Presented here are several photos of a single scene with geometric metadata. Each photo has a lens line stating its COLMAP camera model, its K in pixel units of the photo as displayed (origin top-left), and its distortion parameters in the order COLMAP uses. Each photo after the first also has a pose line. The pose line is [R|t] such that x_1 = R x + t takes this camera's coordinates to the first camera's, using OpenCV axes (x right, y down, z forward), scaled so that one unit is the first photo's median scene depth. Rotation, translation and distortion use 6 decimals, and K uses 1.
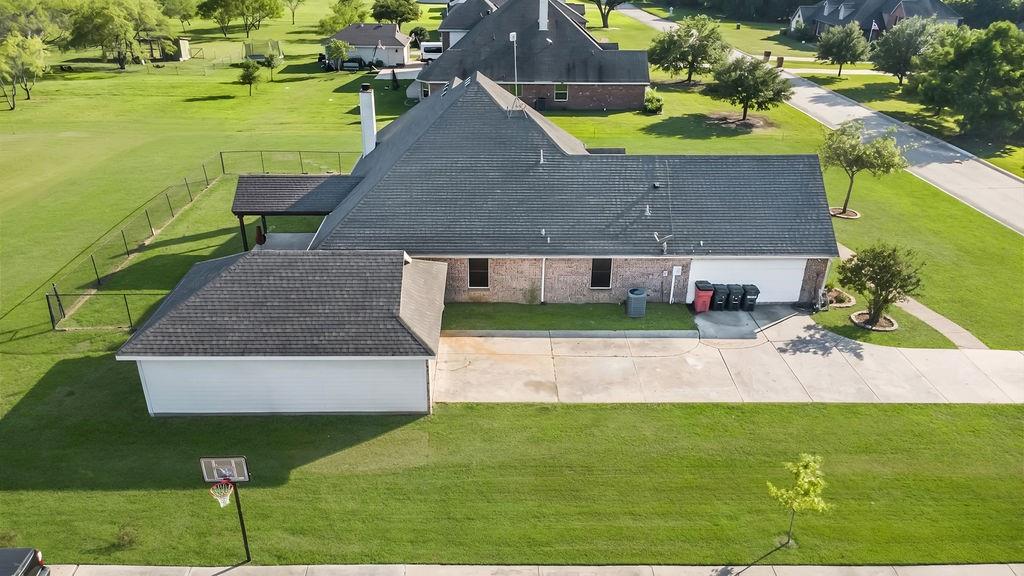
lens RADIAL K [[729.1, 0, 512.0], [0, 729.1, 288.0], [0, 0, 1]] dist [0.006692, -0.002389]
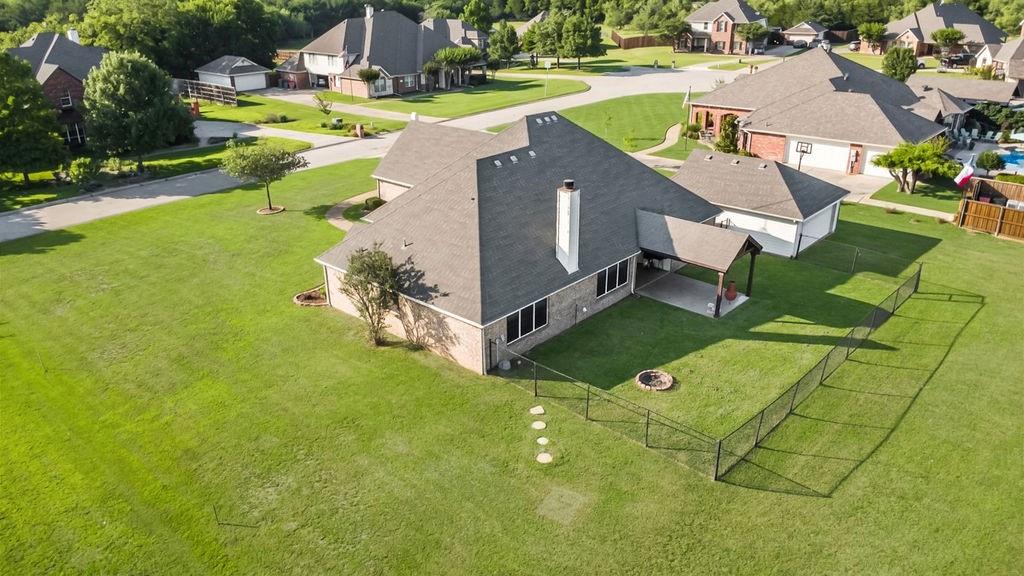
lens RADIAL K [[729.1, 0, 512.0], [0, 729.1, 288.0], [0, 0, 1]] dist [0.006692, -0.002389]
pose [[-0.716636, -0.281430, 0.638146, -0.774002], [0.311347, 0.689655, 0.653788, -0.825549], [-0.624096, 0.667213, -0.406609, 1.616545]]
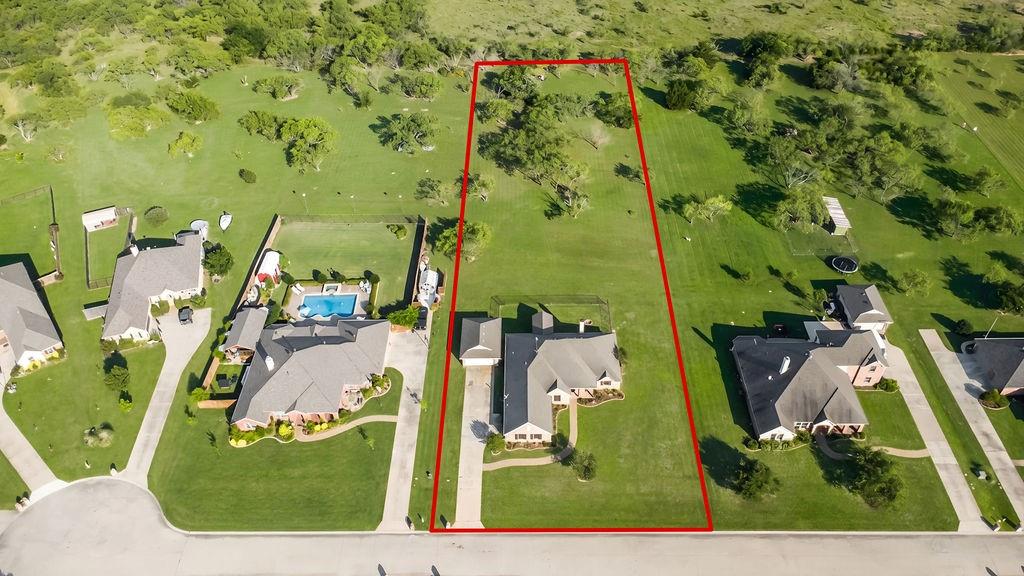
lens RADIAL K [[809.4, 0, 512.0], [0, 809.4, 288.0], [0, 0, 1]] dist [-0.003498, -0.001303]
pose [[-0.041245, 0.654572, -0.754874, 2.689830], [-0.419667, 0.674291, 0.607627, -2.688632], [0.906740, 0.341857, 0.246891, -0.217366]]
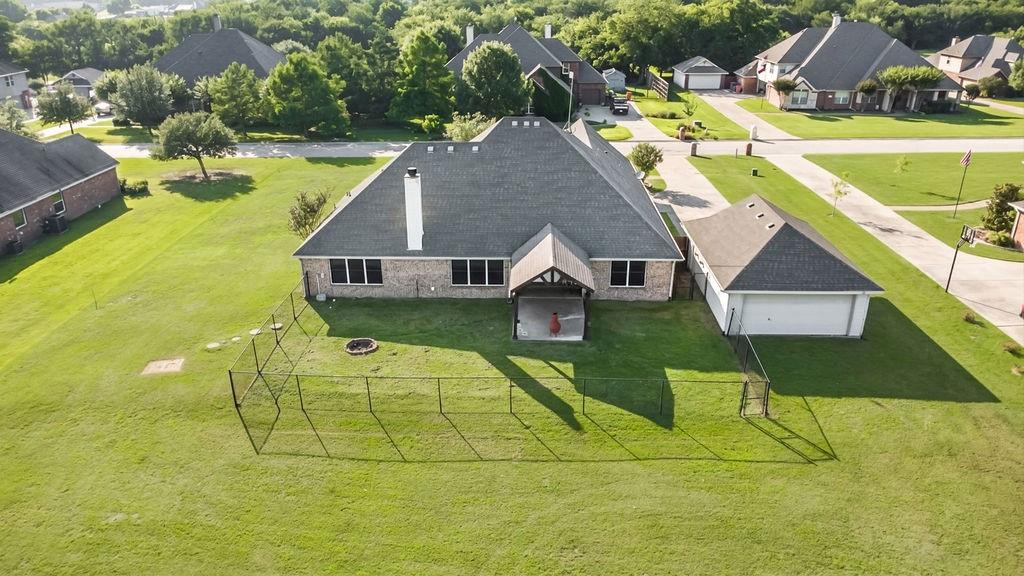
lens RADIAL K [[729.1, 0, 512.0], [0, 729.1, 288.0], [0, 0, 1]] dist [0.006692, -0.002389]
pose [[0.059666, -0.397374, 0.915715, -1.197429], [0.447516, 0.830644, 0.331299, -0.446348], [-0.892283, 0.390030, 0.227392, 0.841896]]
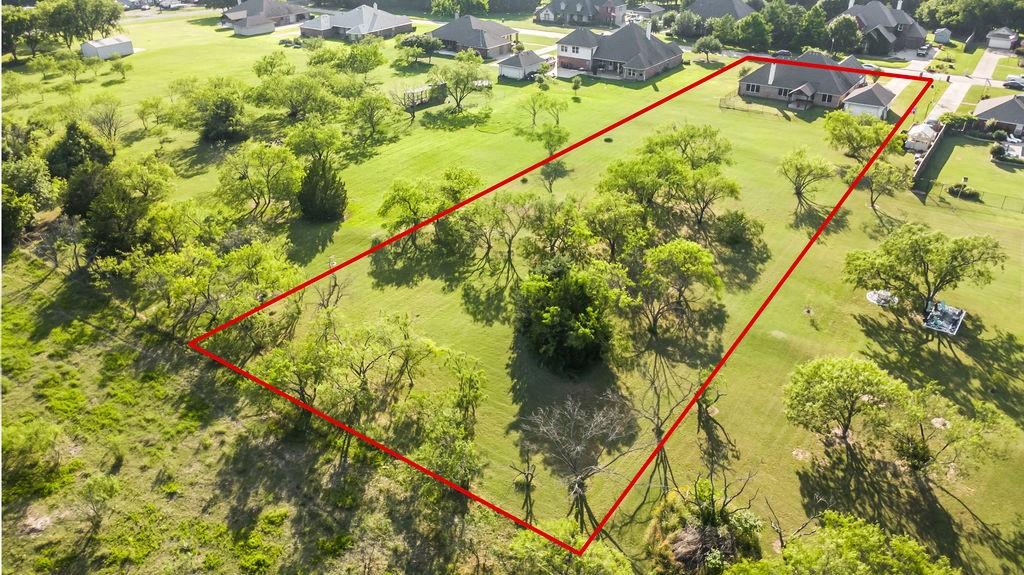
lens RADIAL K [[729.1, 0, 512.0], [0, 729.1, 287.5], [0, 0, 1]] dist [0.006692, -0.002389]
pose [[0.597691, -0.403393, 0.692848, -4.225233], [0.367893, 0.905837, 0.210034, -0.553249], [-0.712334, 0.129359, 0.689817, -0.399016]]
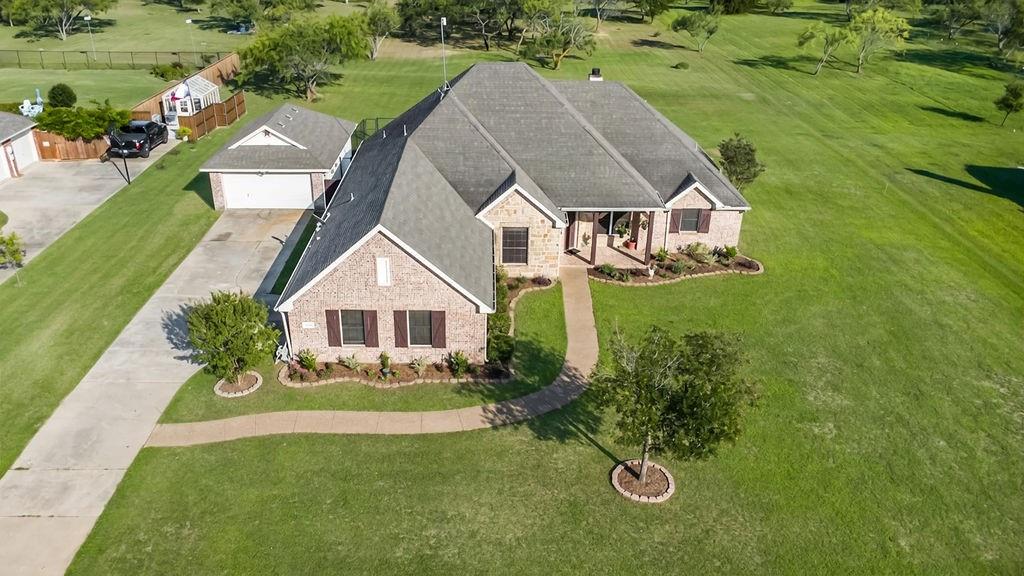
lens RADIAL K [[858.5, 0, 448.4], [0, 858.5, 288.0], [0, 0, 1]] dist [-0.005135, -0.003736]
pose [[-0.077955, 0.404120, -0.911378, 1.154698], [-0.429997, 0.811129, 0.396449, -0.467699], [0.899458, 0.422795, 0.110539, 0.918275]]
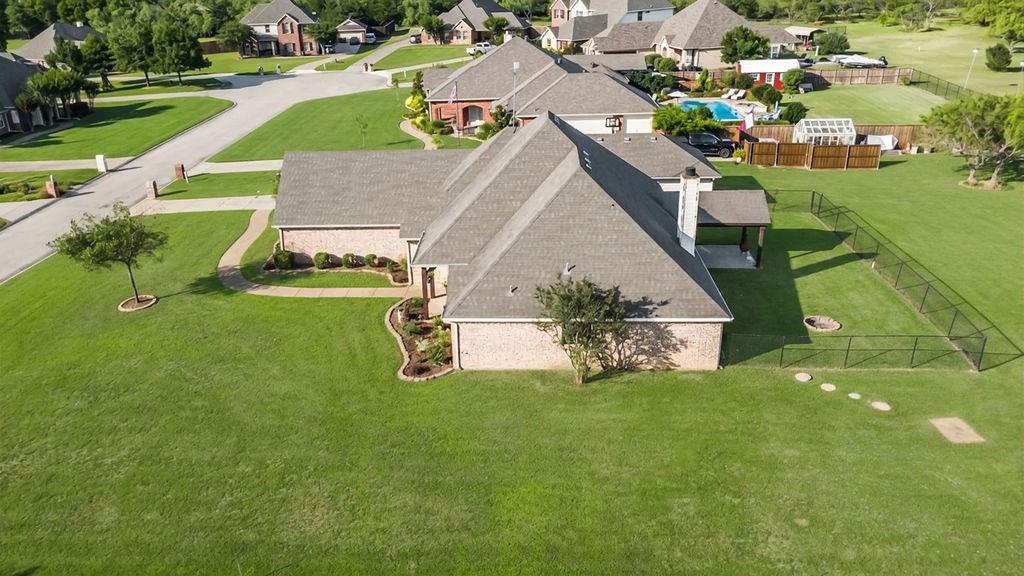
lens RADIAL K [[756.9, 0, 474.2], [0, 756.9, 288.5], [0, 0, 1]] dist [0.009659, -0.003972]
pose [[-0.994896, -0.026284, 0.097425, -0.048649], [0.057462, 0.646082, 0.761102, -0.953563], [-0.082949, 0.762815, -0.641274, 1.870997]]
